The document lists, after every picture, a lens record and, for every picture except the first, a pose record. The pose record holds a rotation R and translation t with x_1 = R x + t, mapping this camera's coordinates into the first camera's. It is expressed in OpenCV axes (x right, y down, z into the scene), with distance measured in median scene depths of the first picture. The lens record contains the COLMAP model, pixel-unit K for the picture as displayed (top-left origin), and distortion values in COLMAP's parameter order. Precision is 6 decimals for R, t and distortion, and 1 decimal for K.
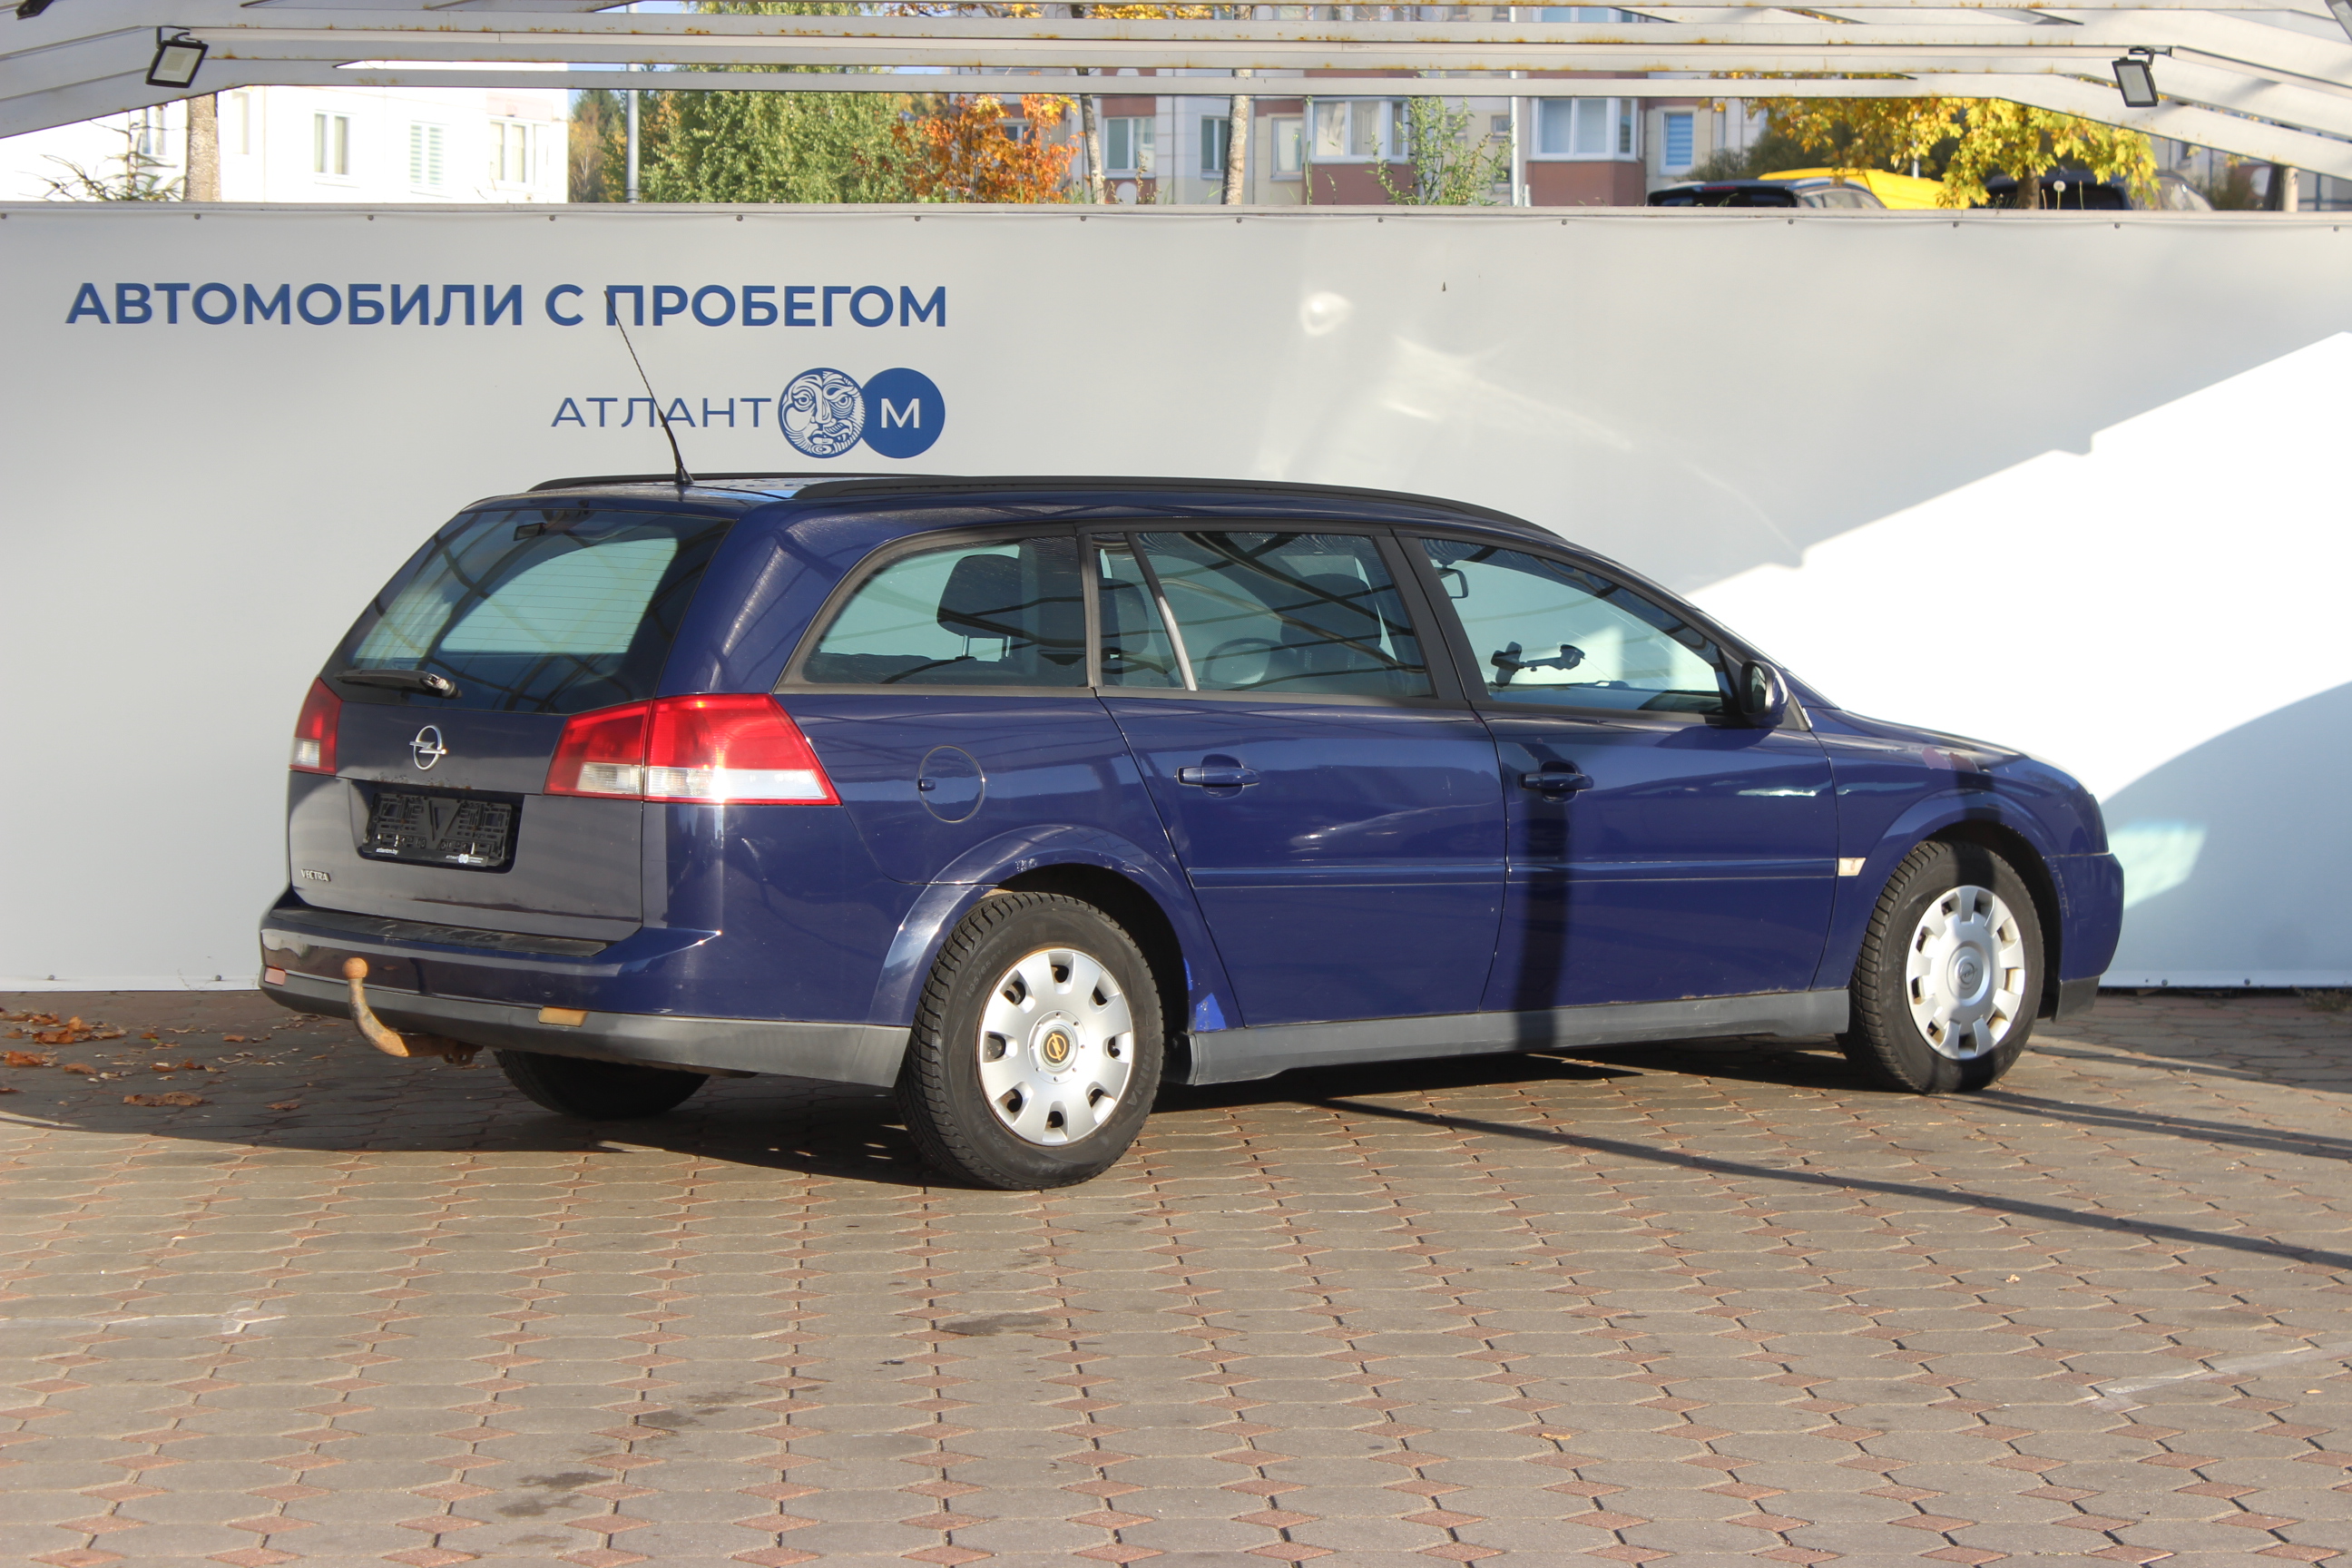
lens RADIAL K [[3754.5, 0, 1164.2], [0, 3754.5, 804.7], [0, 0, 1]] dist [0.039578, 0.092767]
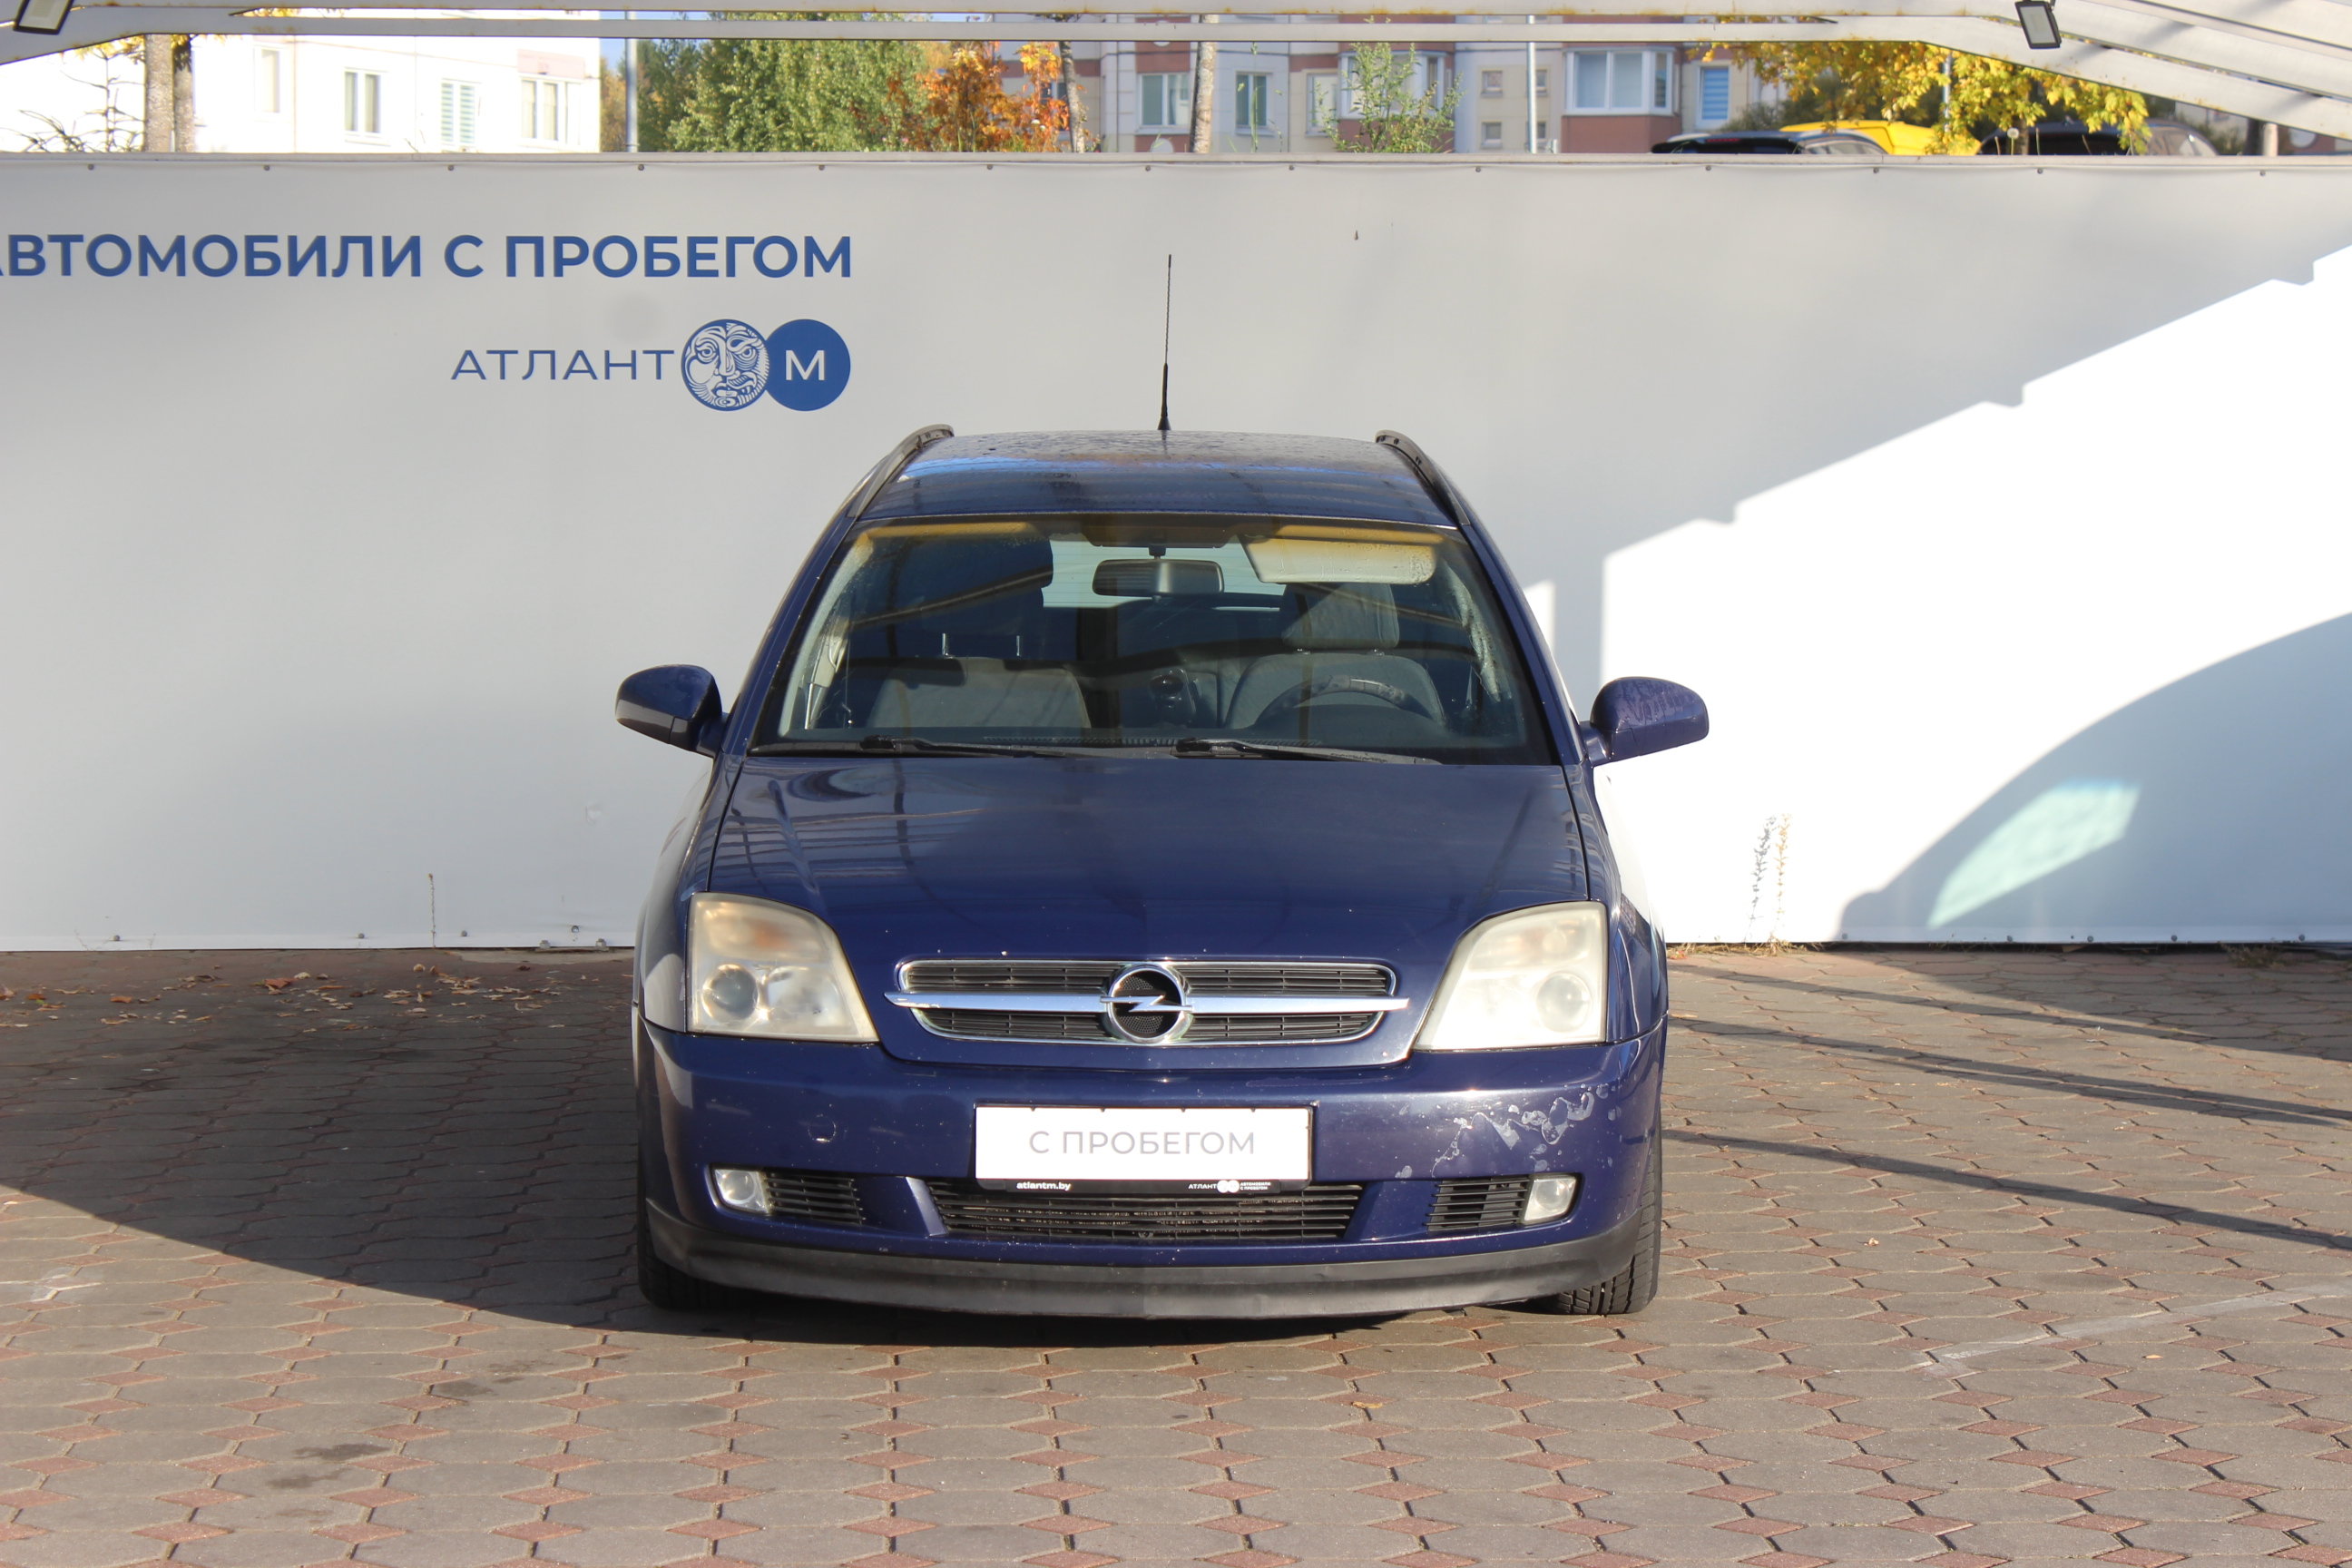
lens RADIAL K [[3757.8, 0, 1176.0], [0, 3757.8, 784.0], [0, 0, 1]] dist [0.039198, 0.099391]
pose [[0.999973, -0.002115, -0.007072, 0.051252], [0.002156, 0.999981, 0.005848, 0.000517], [0.007060, -0.005863, 0.999958, 0.017851]]
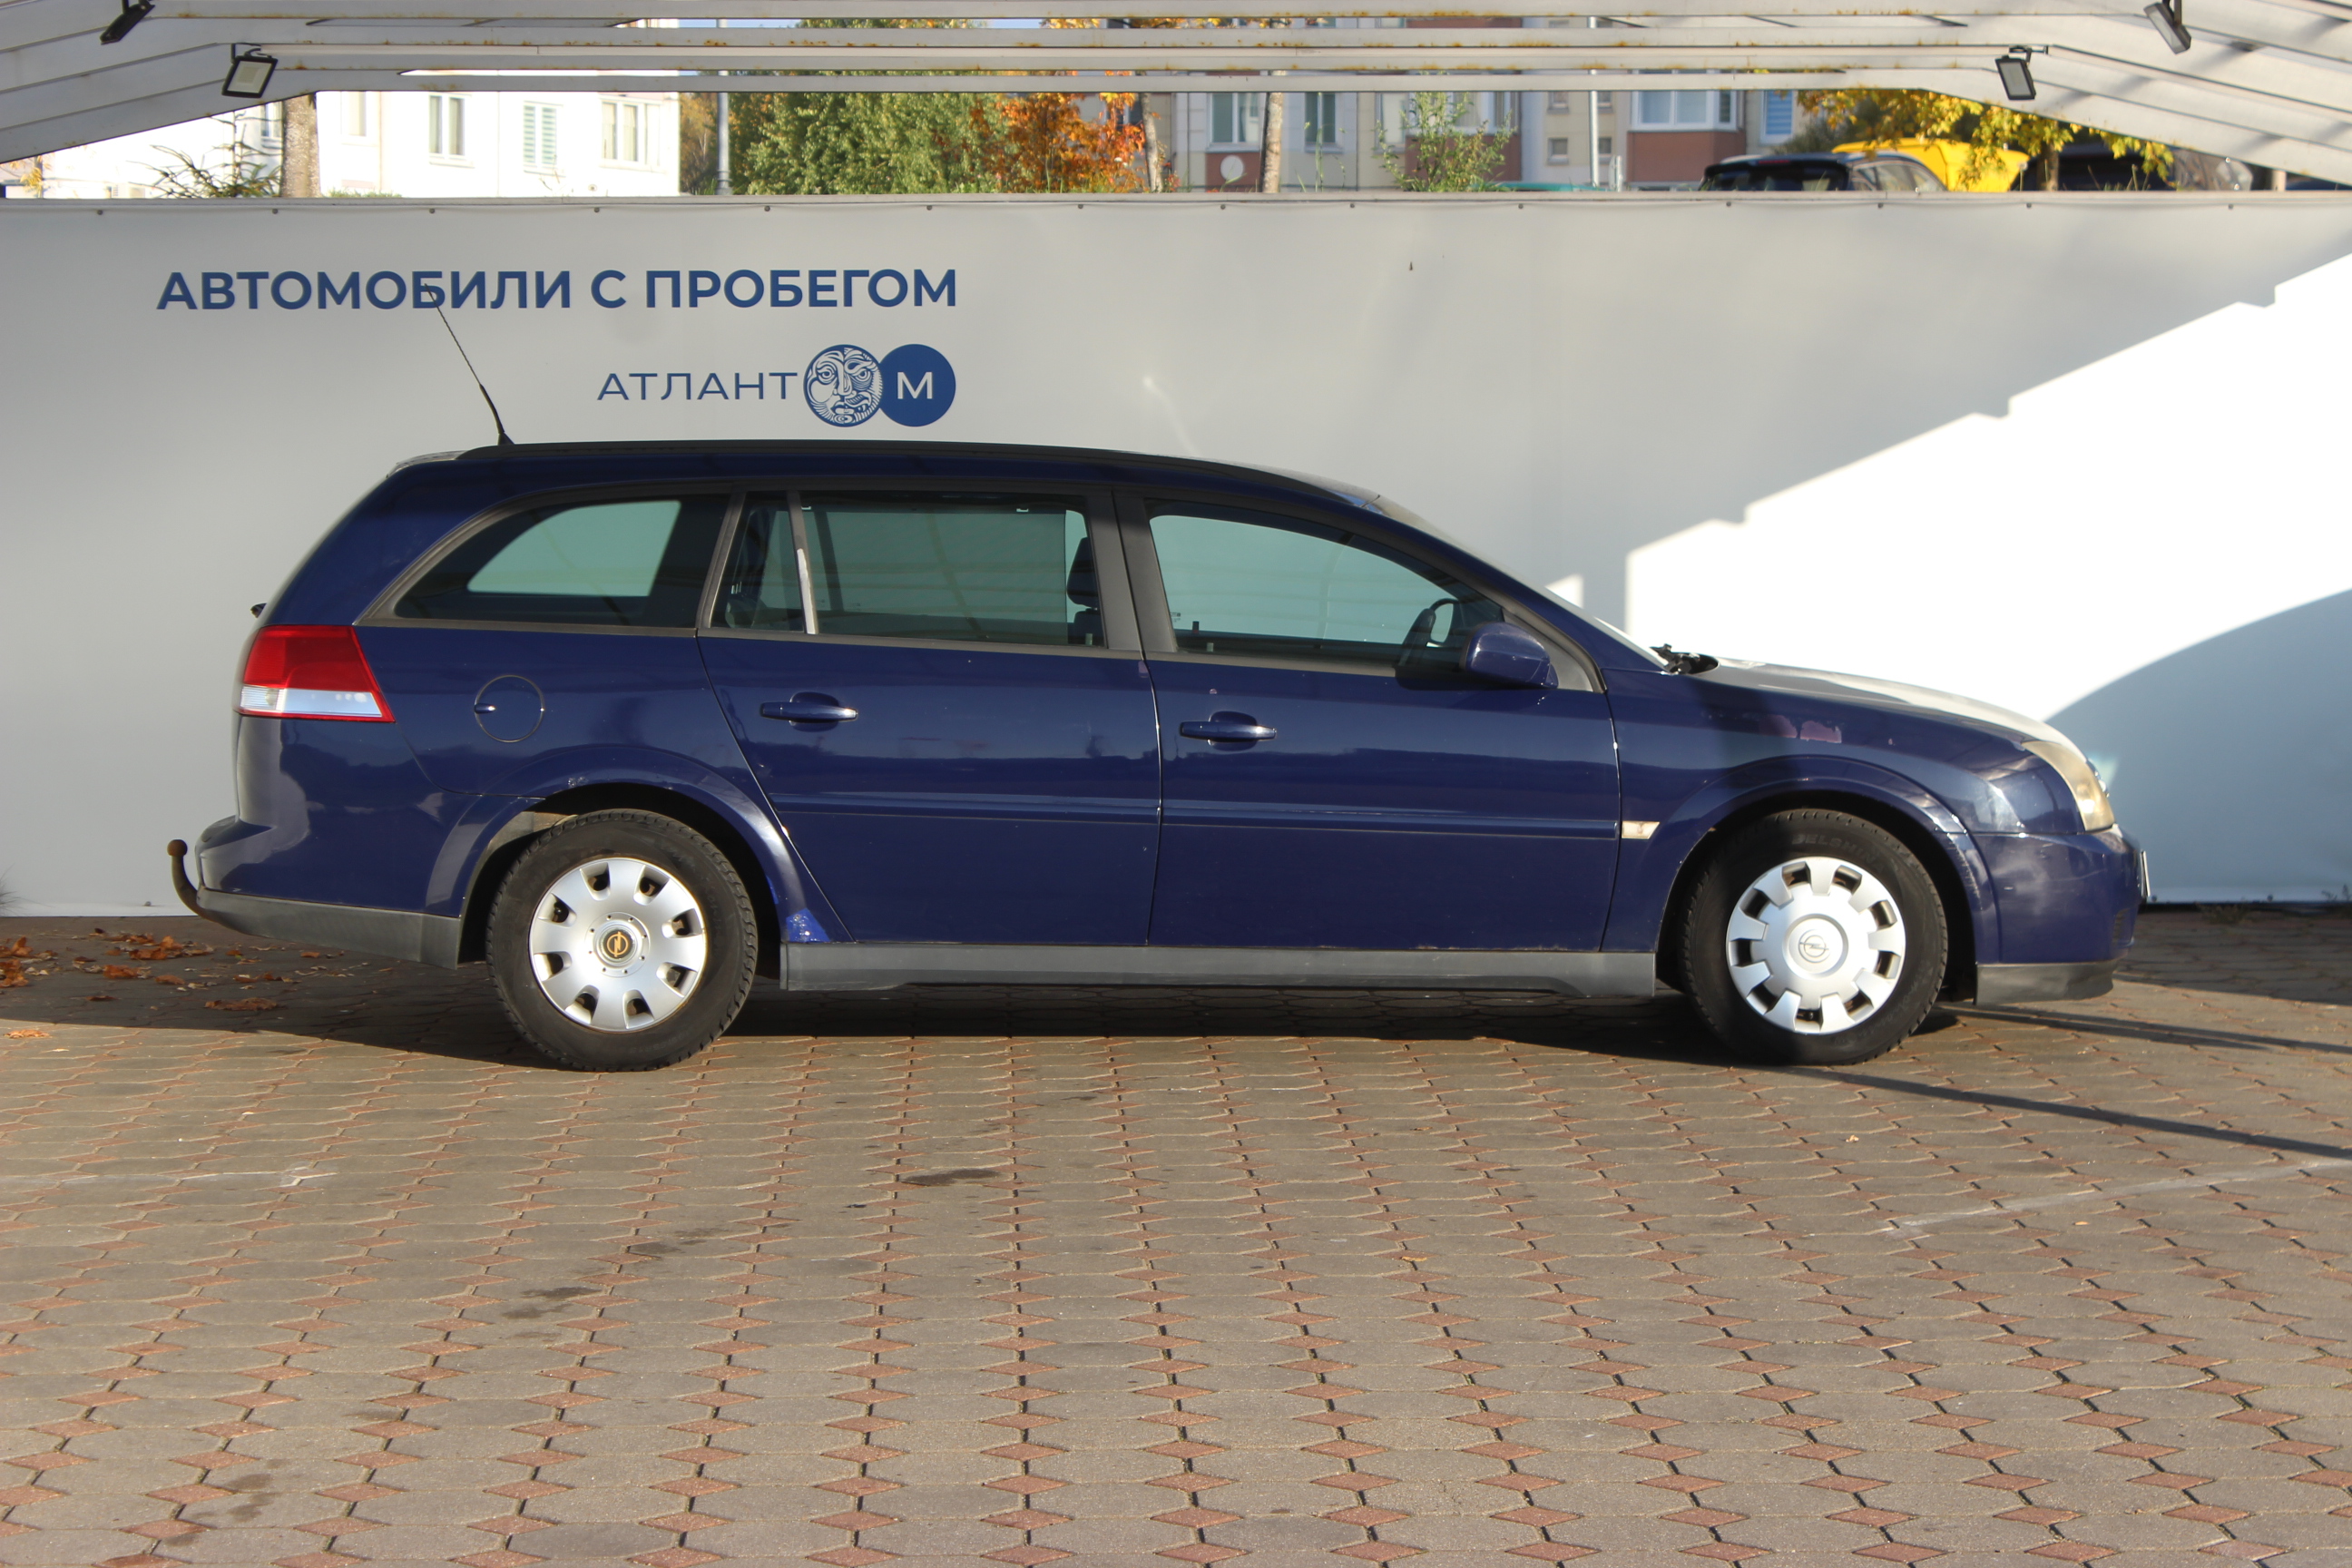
lens RADIAL K [[3719.9, 0, 1214.2], [0, 3719.9, 780.7], [0, 0, 1]] dist [0.043144, 0.061457]
pose [[0.999852, -0.005727, -0.016212, 0.051327], [0.005763, 0.999981, 0.002189, 0.014005], [0.016199, -0.002283, 0.999866, -0.128633]]
